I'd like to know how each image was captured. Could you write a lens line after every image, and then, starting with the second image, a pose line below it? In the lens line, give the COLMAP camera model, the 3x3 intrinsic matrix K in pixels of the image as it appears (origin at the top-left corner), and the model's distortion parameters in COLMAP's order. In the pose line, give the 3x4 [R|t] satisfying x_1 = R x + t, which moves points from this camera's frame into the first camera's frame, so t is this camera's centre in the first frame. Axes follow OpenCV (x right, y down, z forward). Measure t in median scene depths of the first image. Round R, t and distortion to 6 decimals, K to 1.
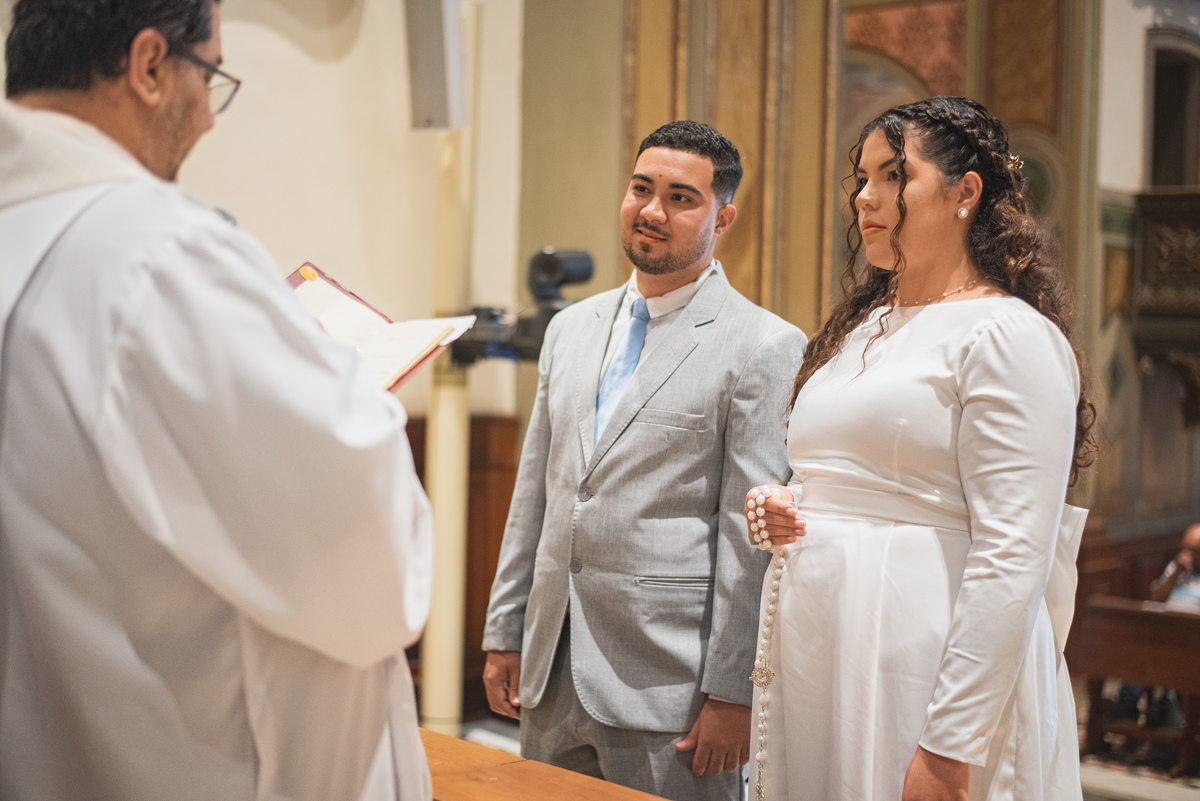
lens RADIAL K [[1738.9, 0, 602.2], [0, 1738.9, 400.1], [0, 0, 1]] dist [-0.096447, 0.079311]
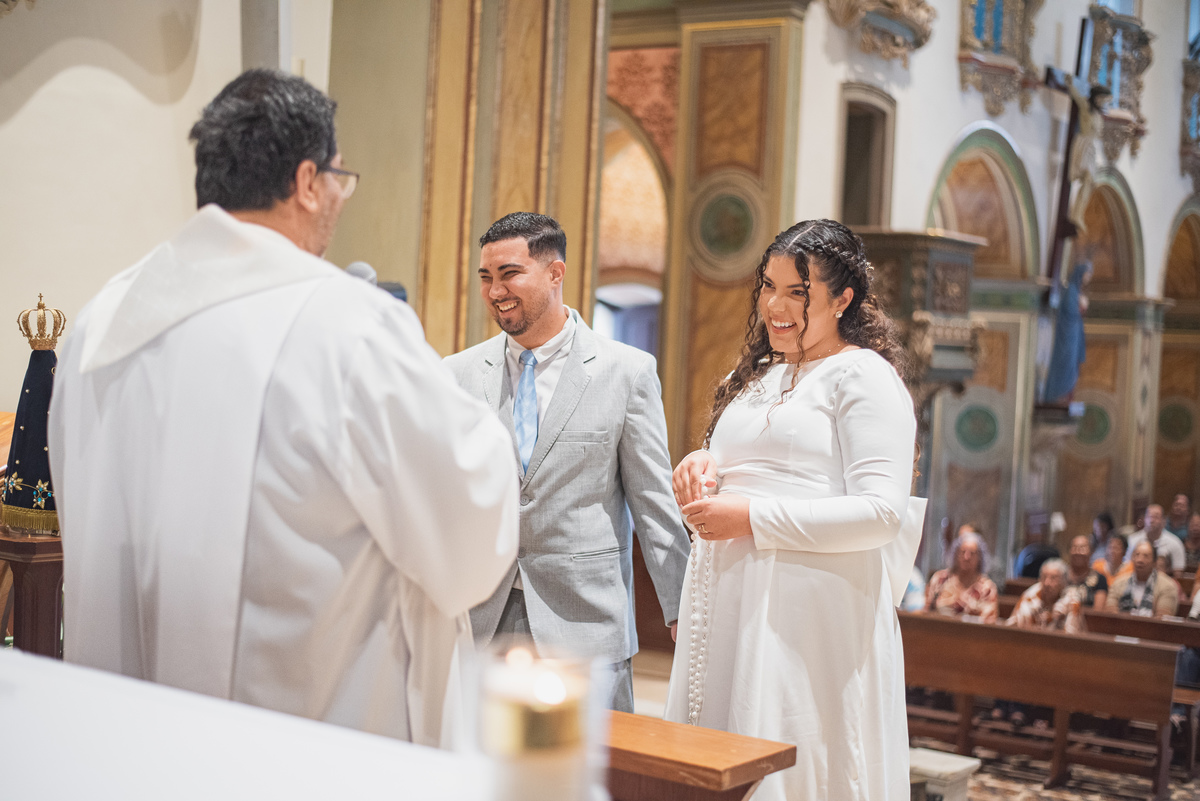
lens RADIAL K [[1738.9, 0, 602.2], [0, 1738.9, 400.1], [0, 0, 1]] dist [-0.096447, 0.079311]
pose [[0.981616, 0.020130, 0.189800, -0.082615], [-0.019261, 0.999794, -0.006422, -0.003564], [-0.189890, 0.002648, 0.981802, -0.132013]]
